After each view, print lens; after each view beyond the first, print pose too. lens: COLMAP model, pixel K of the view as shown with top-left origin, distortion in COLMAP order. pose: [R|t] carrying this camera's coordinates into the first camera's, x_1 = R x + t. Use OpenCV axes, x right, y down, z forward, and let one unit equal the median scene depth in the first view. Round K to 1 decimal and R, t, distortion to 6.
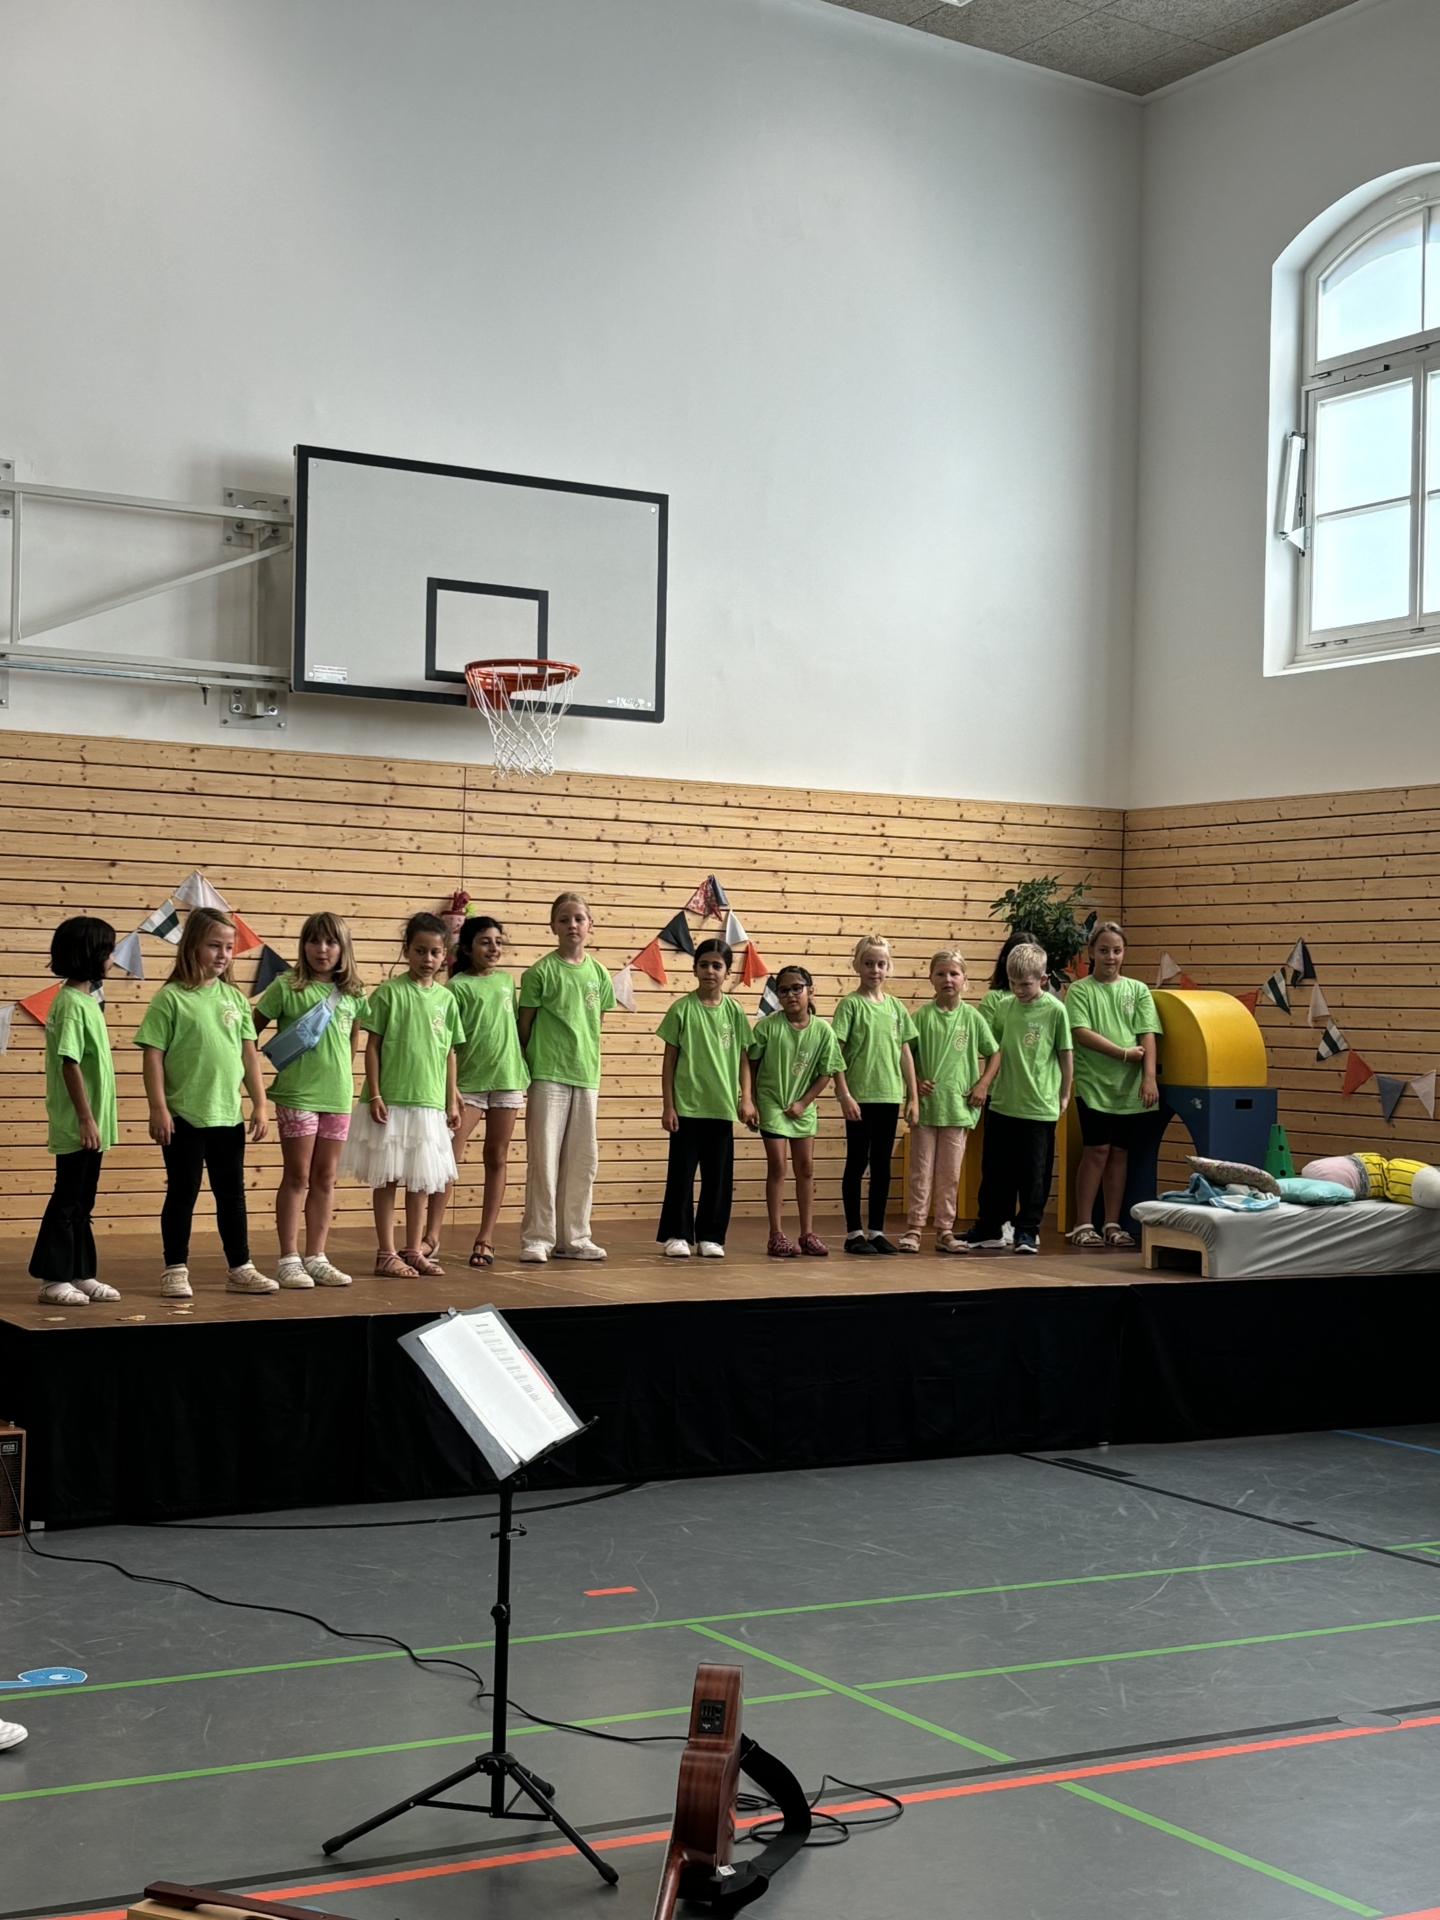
lens RADIAL K [[2710.3, 0, 711.0], [0, 2710.3, 936.9], [0, 0, 1]] dist [0.156241, 0.000000]
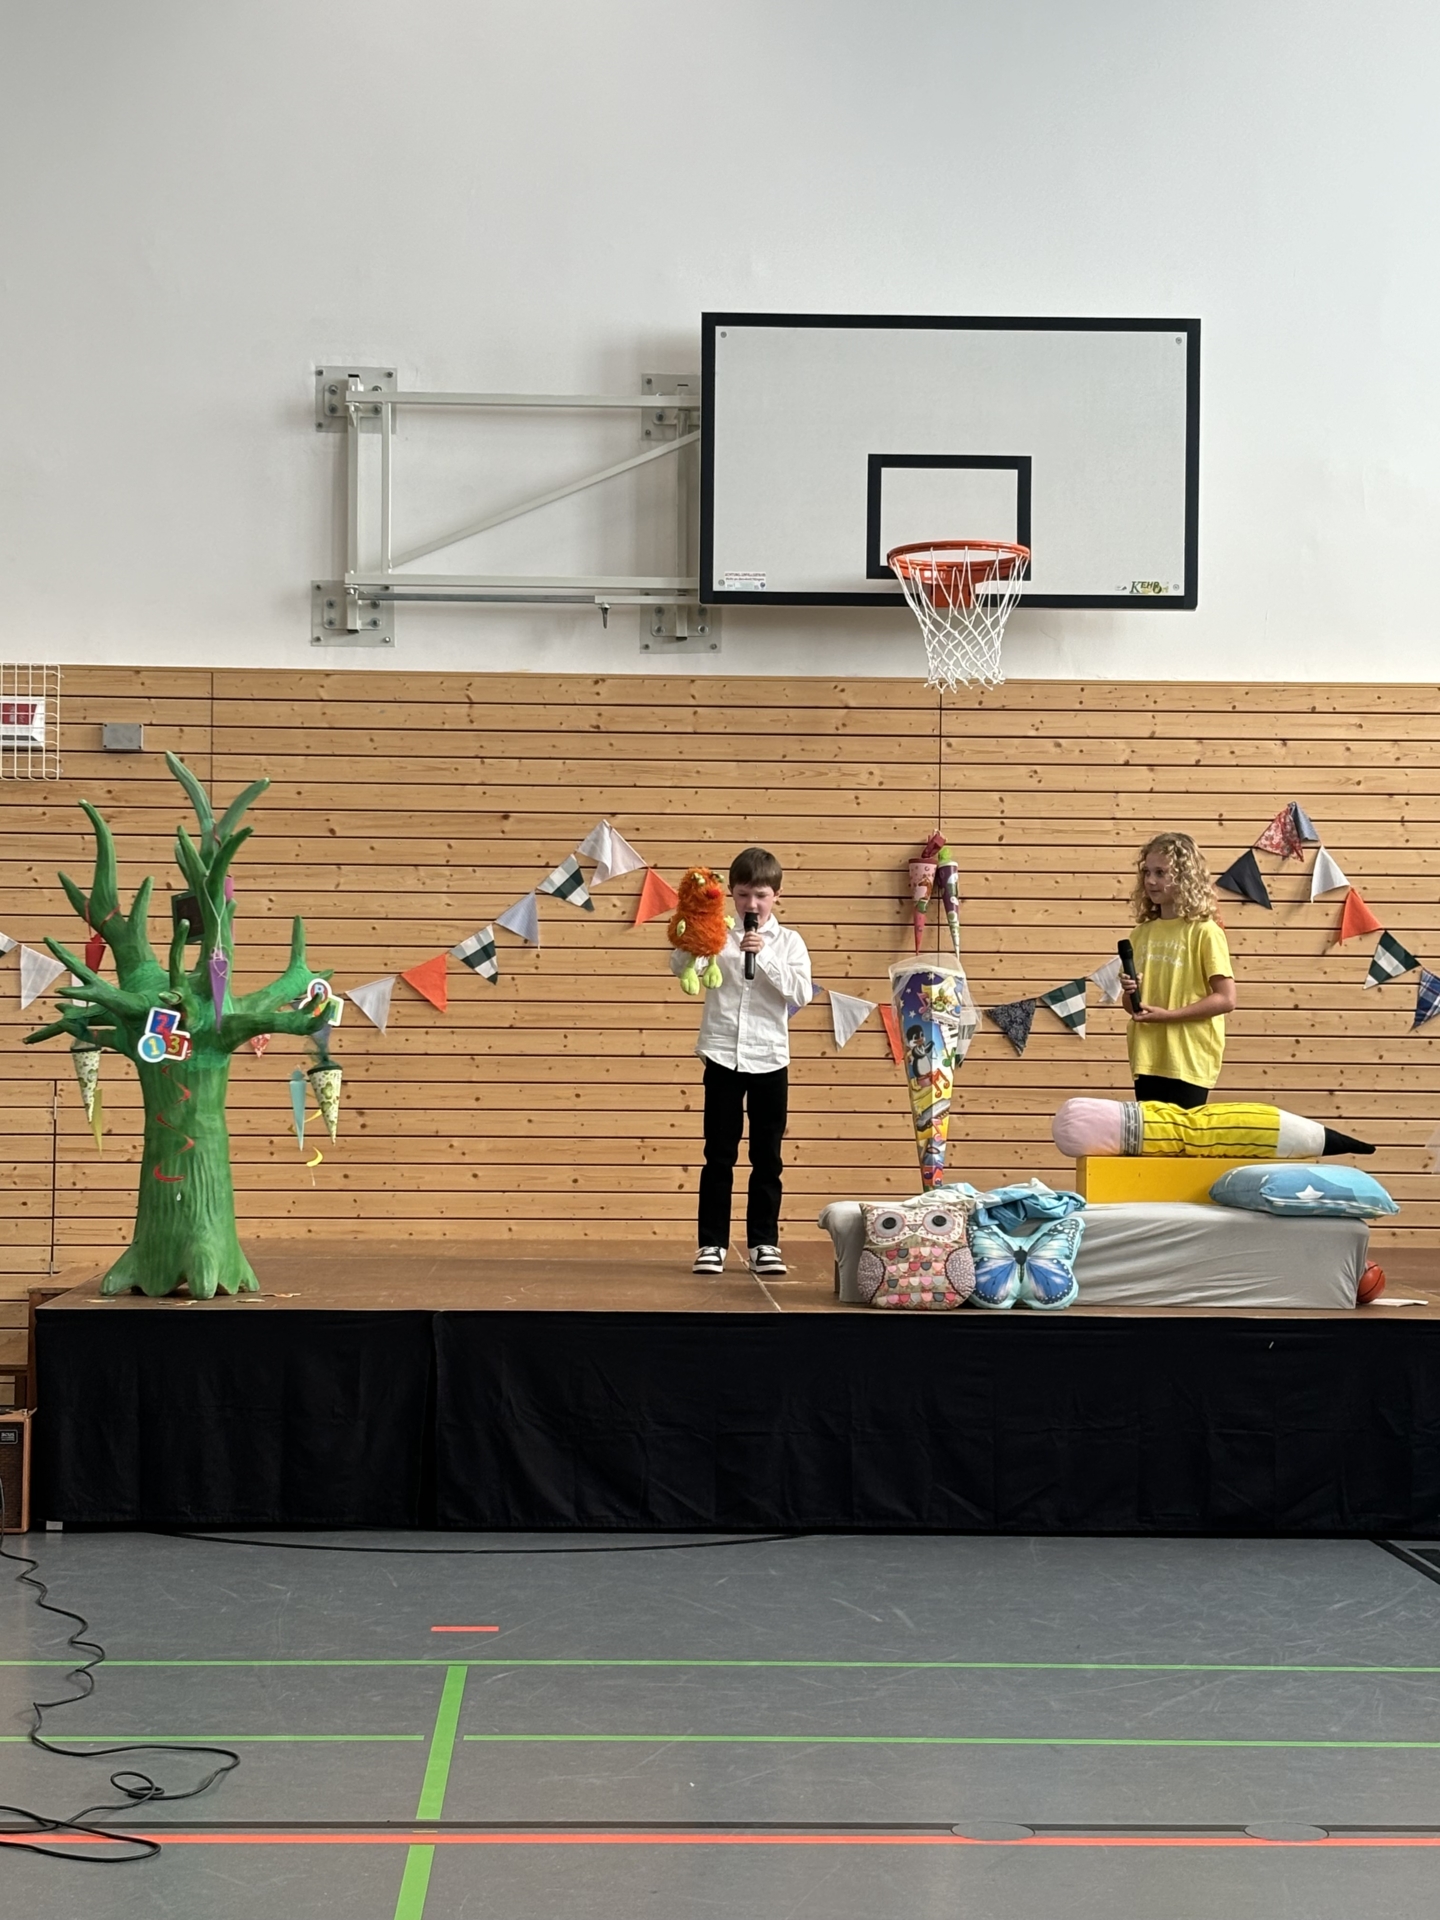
lens RADIAL K [[3307.8, 0, 699.8], [0, 3307.8, 946.0], [0, 0, 1]] dist [0.171842, 0.000000]
pose [[0.882125, -0.026574, -0.470265, 0.317516], [0.022386, 0.999644, -0.014497, 0.029984], [0.470483, 0.002261, 0.882406, 0.088182]]
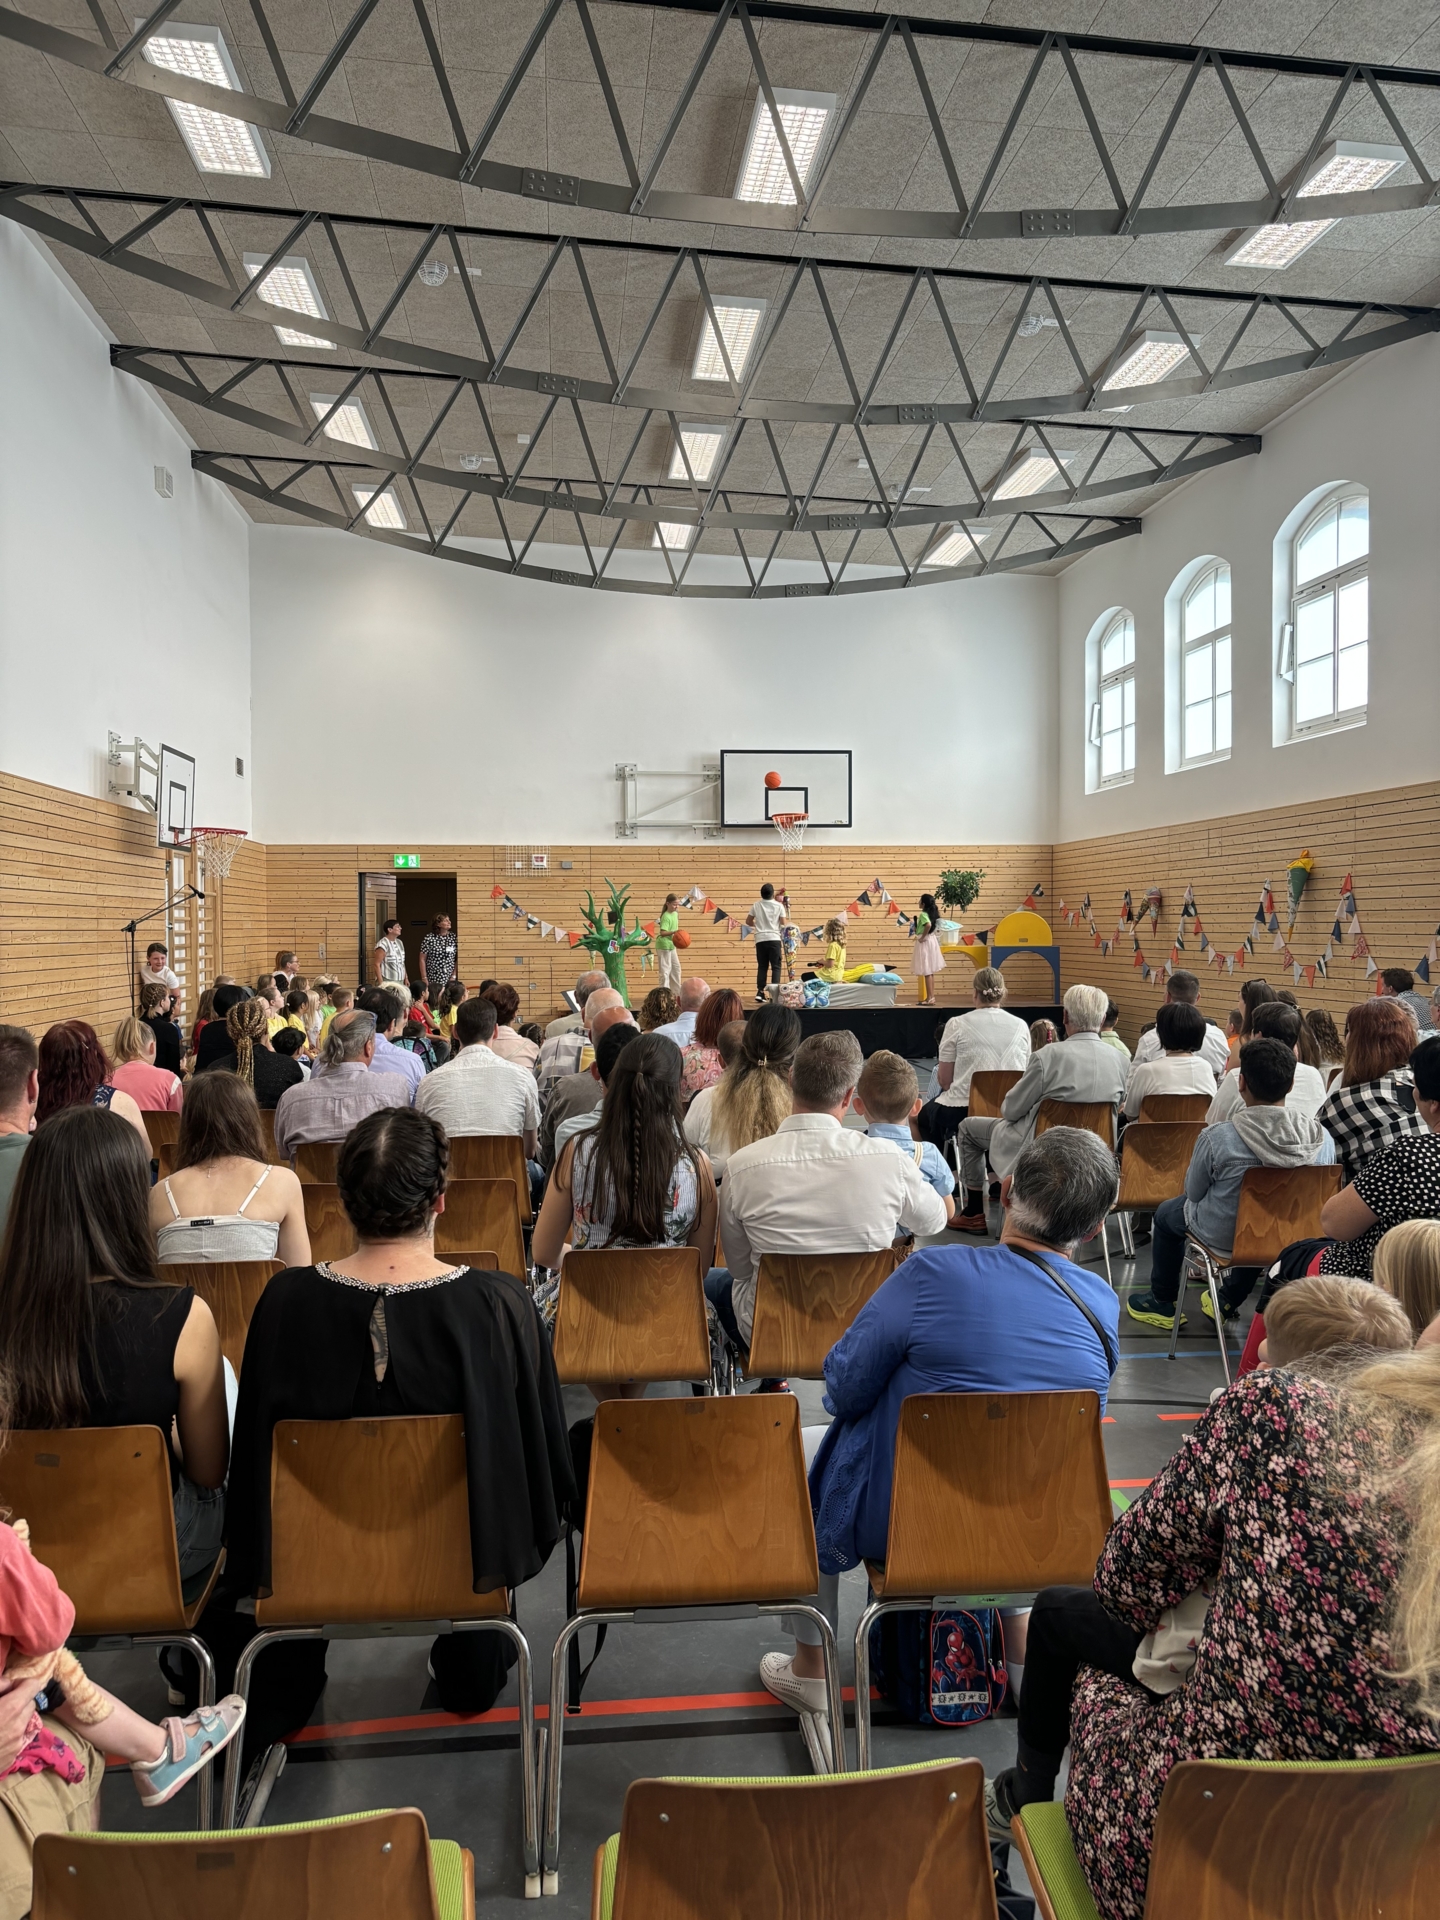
lens RADIAL K [[1431.7, 0, 698.1], [0, 1431.7, 963.4], [0, 0, 1]] dist [0.111331, 0.000304]
pose [[0.907436, -0.016247, -0.419877, 0.506101], [0.036672, 0.998502, 0.040618, -0.000622], [0.418588, -0.052256, 0.906672, -0.520826]]
